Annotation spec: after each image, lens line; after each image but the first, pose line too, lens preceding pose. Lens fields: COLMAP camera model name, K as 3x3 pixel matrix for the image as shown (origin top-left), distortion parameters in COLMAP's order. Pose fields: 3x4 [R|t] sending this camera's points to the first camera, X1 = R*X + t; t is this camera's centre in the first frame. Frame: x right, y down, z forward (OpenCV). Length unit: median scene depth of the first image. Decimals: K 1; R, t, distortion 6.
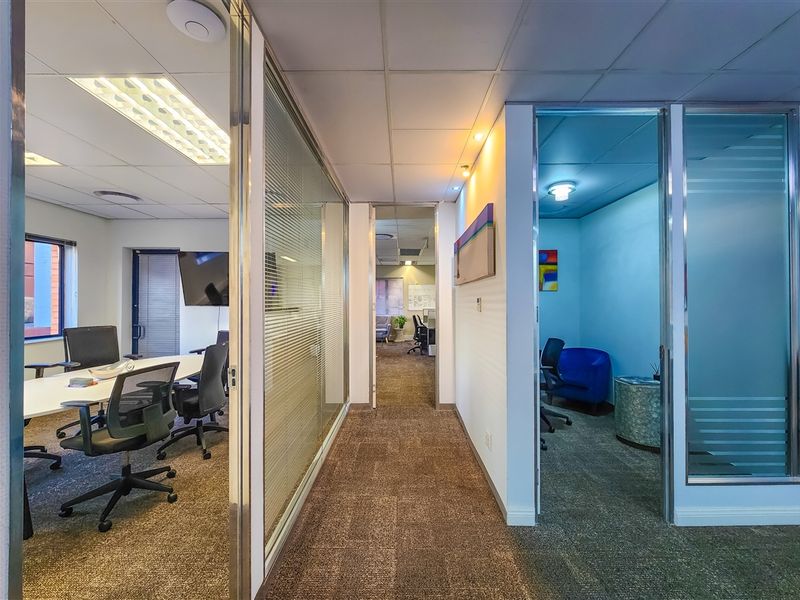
lens RADIAL K [[327.1, 0, 402.1], [0, 327.1, 298.7], [0, 0, 1]] dist [0.000137, -0.000328]
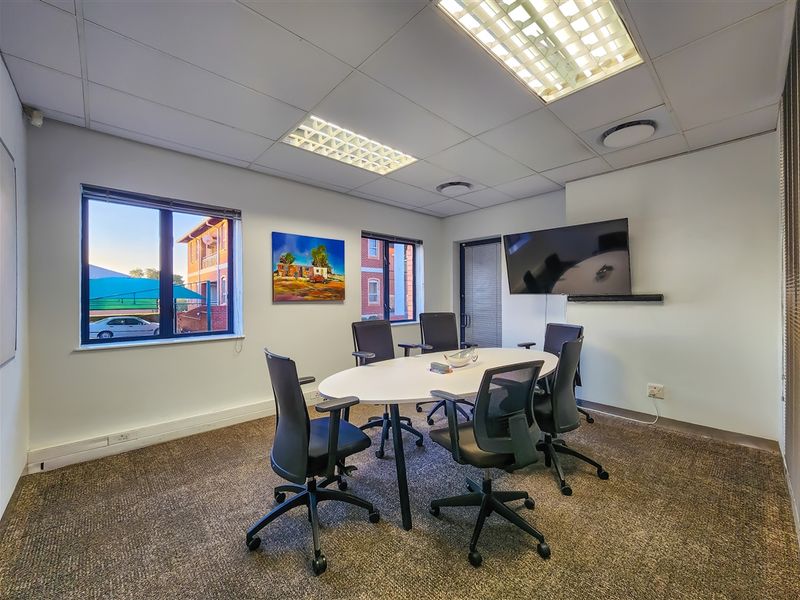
lens RADIAL K [[327.1, 0, 402.1], [0, 327.1, 298.7], [0, 0, 1]] dist [0.000137, -0.000328]
pose [[0.684548, -0.004088, -0.728956, -0.291380], [0.010918, 0.999930, 0.004645, 0.038878], [0.728886, -0.011138, 0.684544, 0.217273]]
